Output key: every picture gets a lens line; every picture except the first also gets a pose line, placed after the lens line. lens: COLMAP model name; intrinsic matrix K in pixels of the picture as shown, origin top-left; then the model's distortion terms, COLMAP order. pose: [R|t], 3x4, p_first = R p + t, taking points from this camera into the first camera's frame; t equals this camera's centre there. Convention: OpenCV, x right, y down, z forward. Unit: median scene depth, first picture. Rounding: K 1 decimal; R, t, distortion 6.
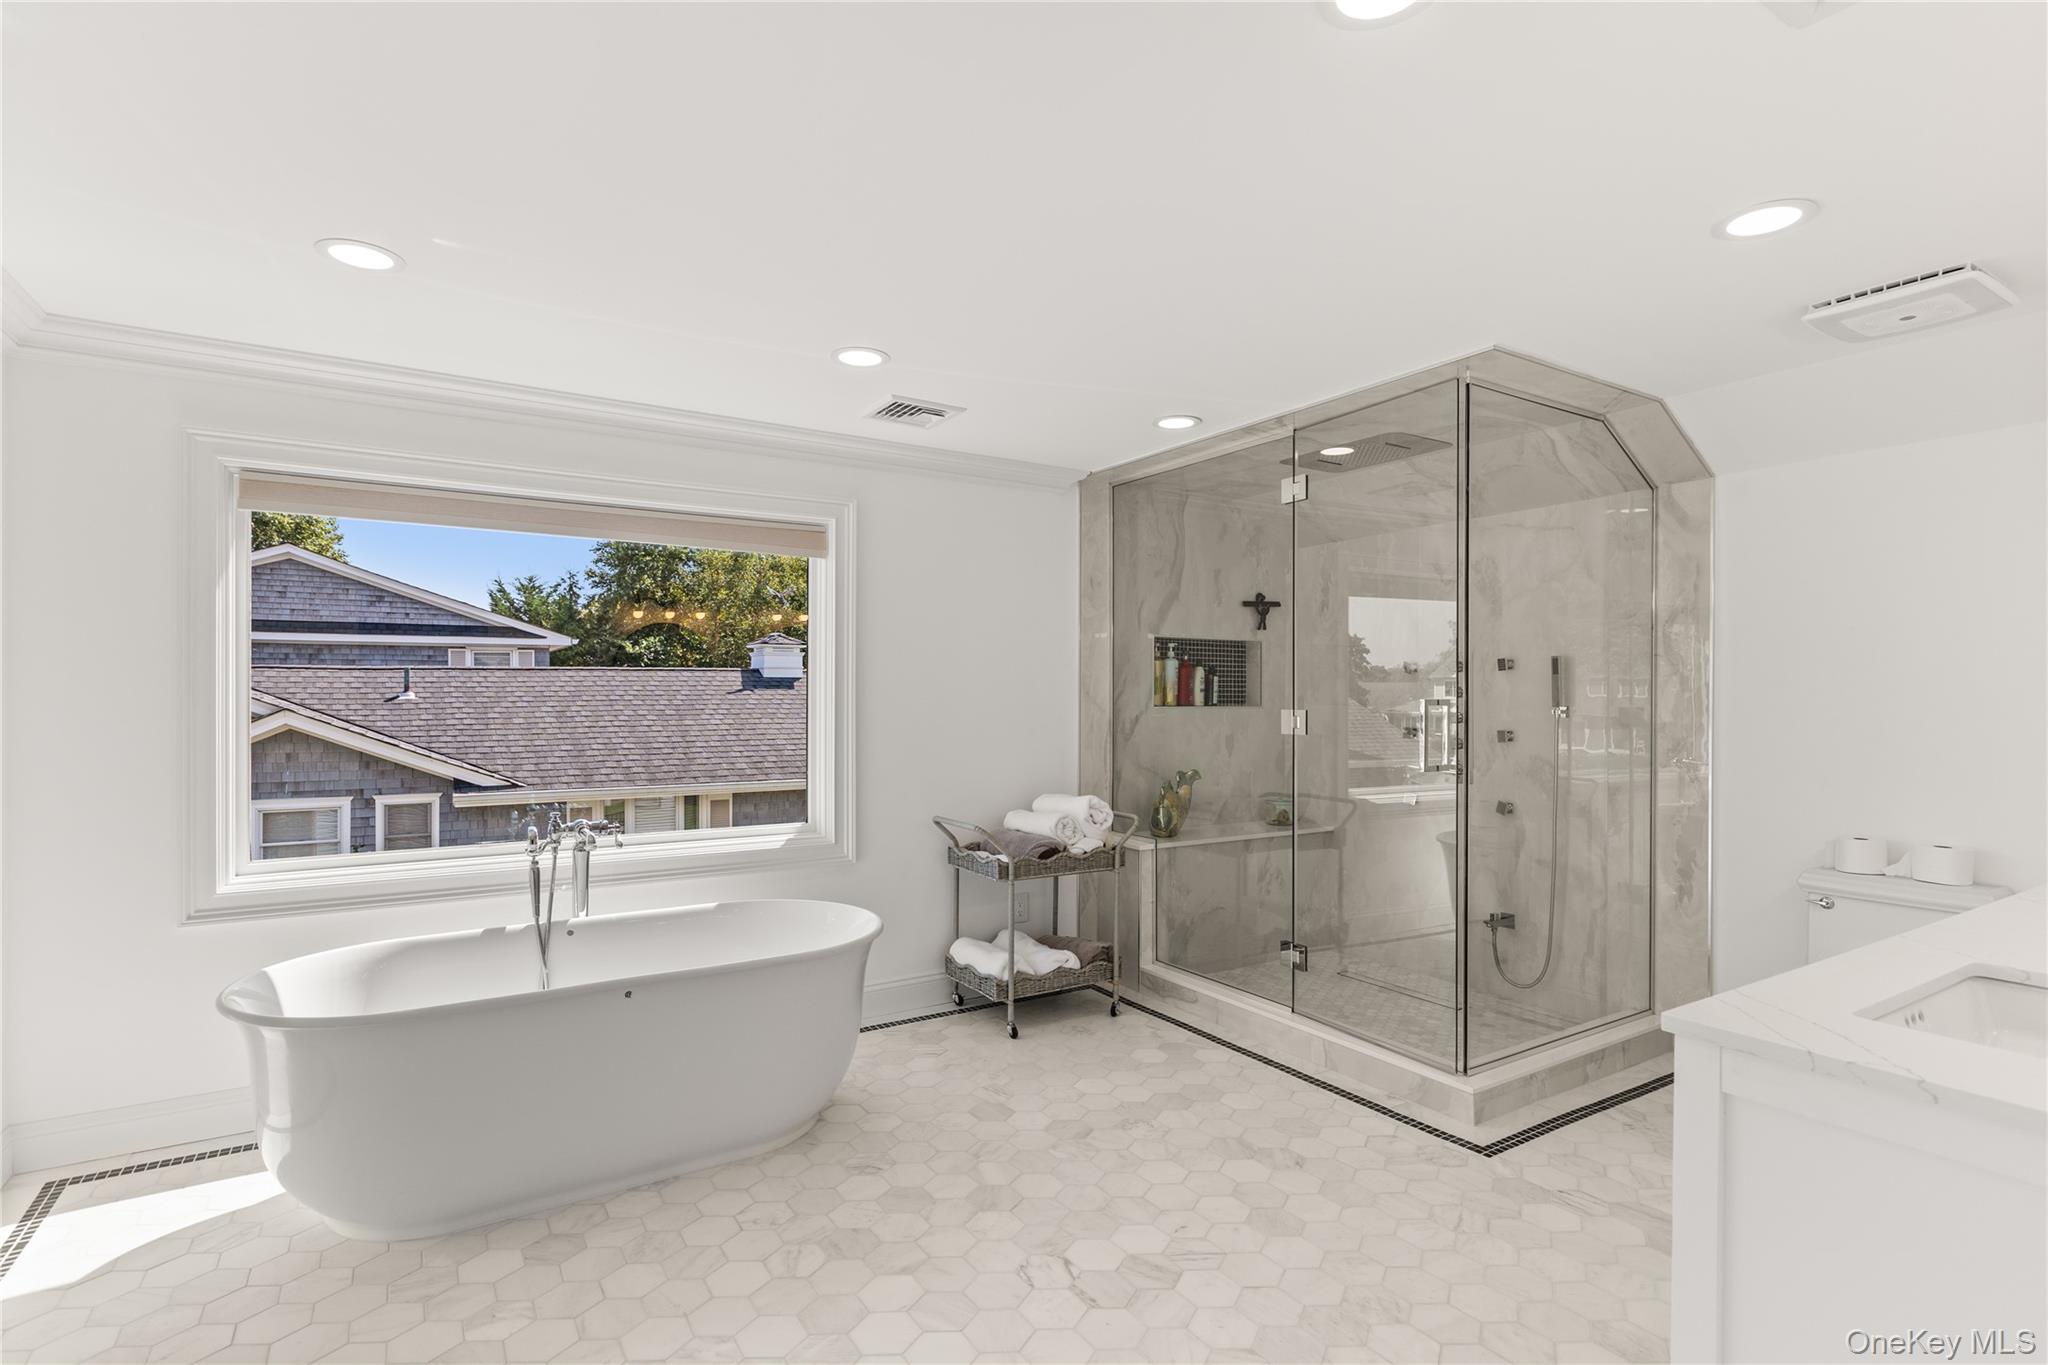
lens RADIAL K [[1005.7, 0, 1024.0], [0, 1005.7, 682.5], [0, 0, 1]] dist [0.000762, 0.000036]
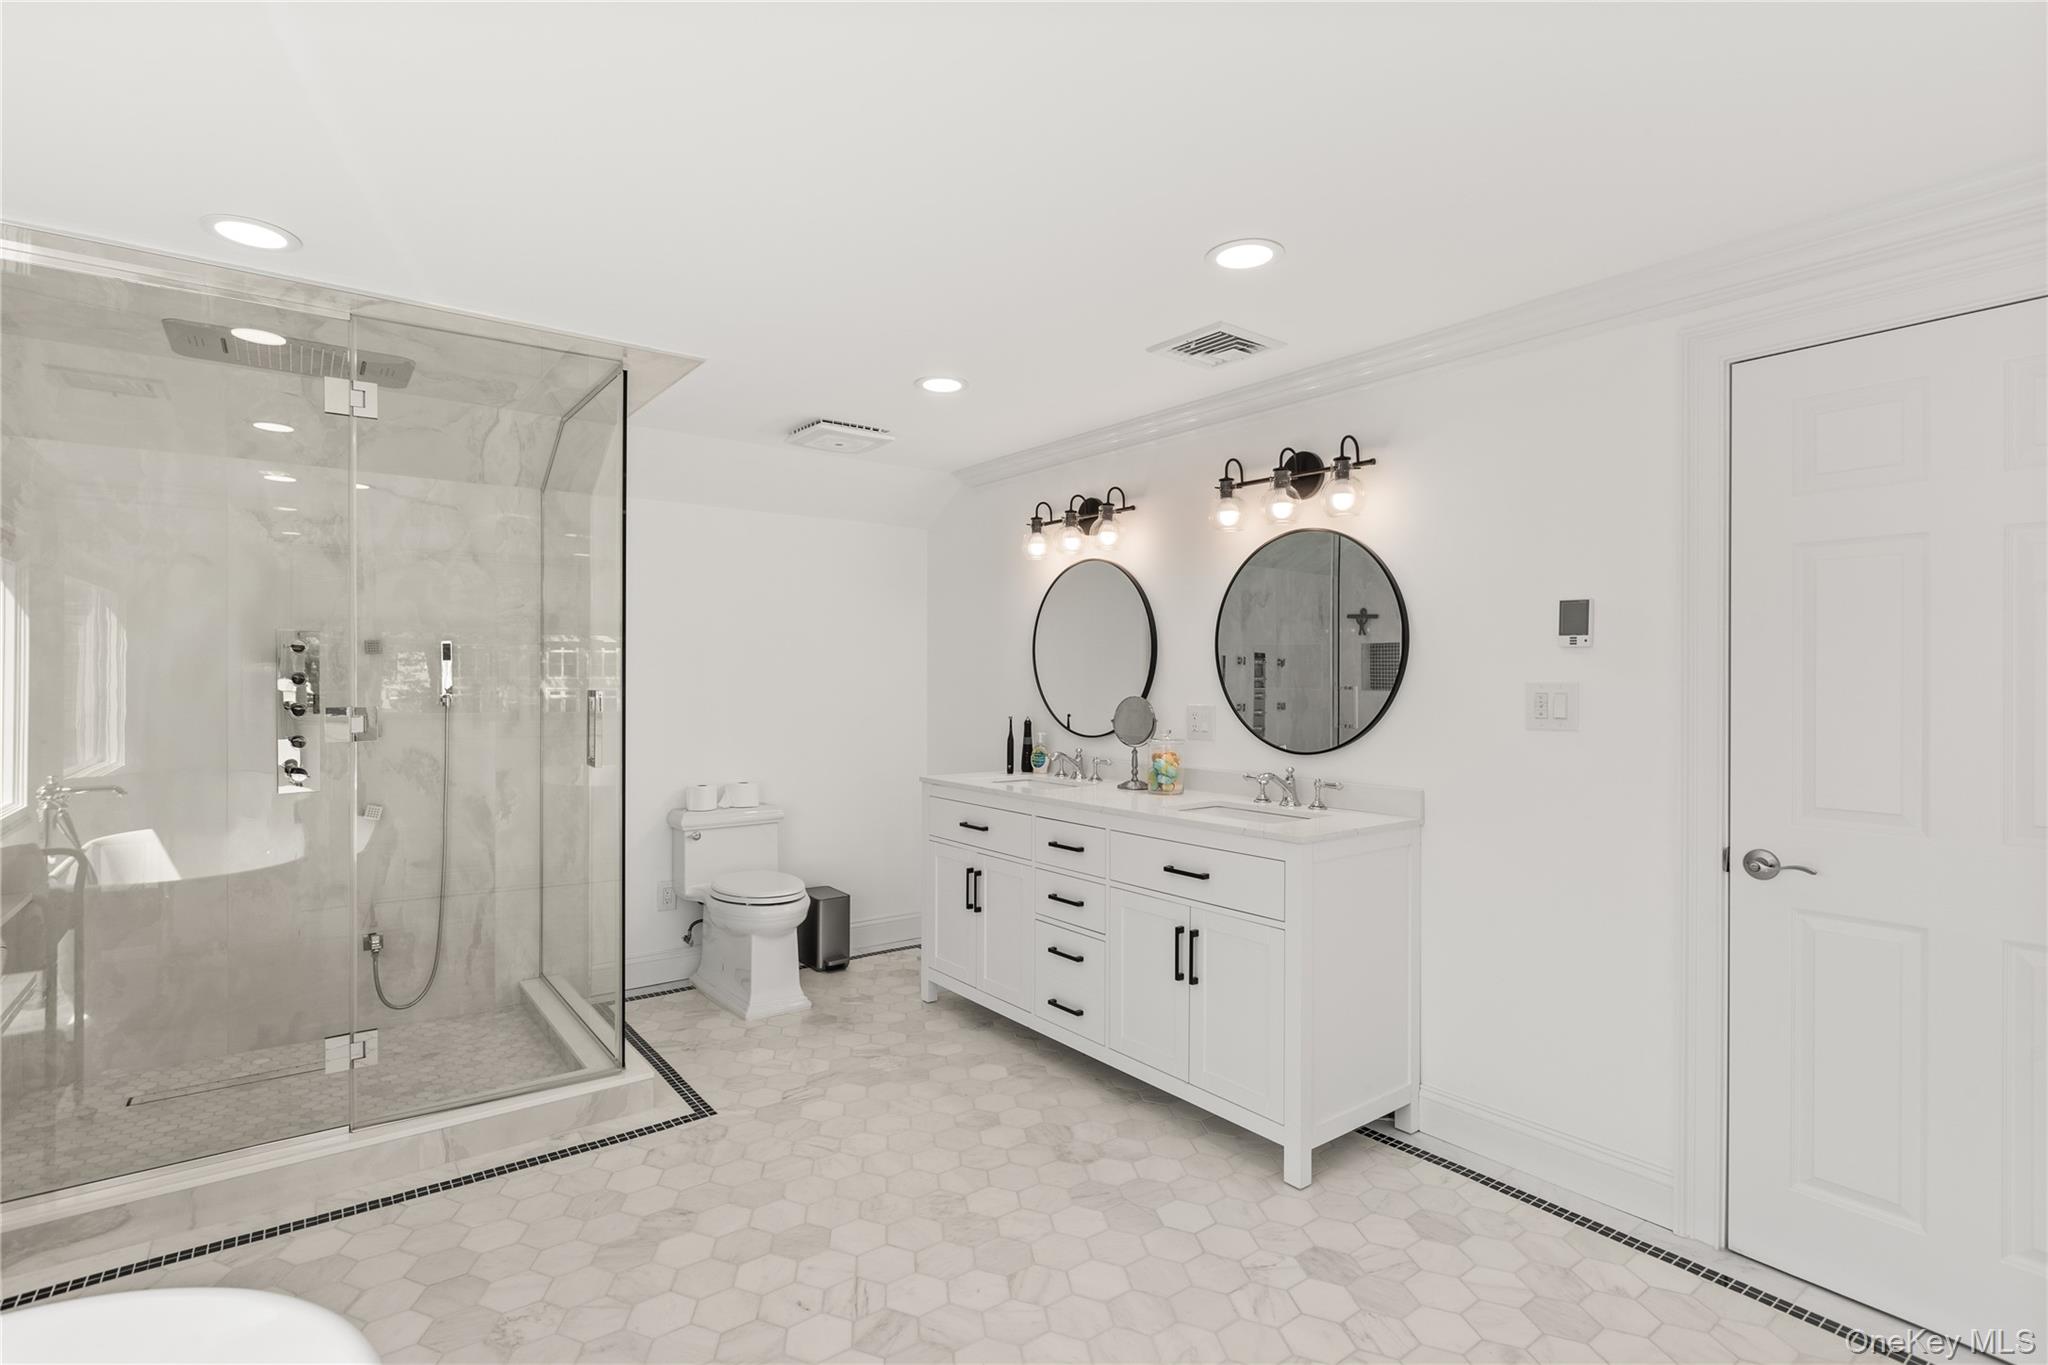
lens RADIAL K [[956.1, 0, 1024.0], [0, 956.1, 682.5], [0, 0, 1]] dist [-0.021446, -0.000176]
pose [[-0.096286, -0.007617, 0.995325, -0.511634], [-0.011100, 0.999917, 0.006579, -0.000093], [-0.995292, -0.010414, -0.096363, 0.685654]]
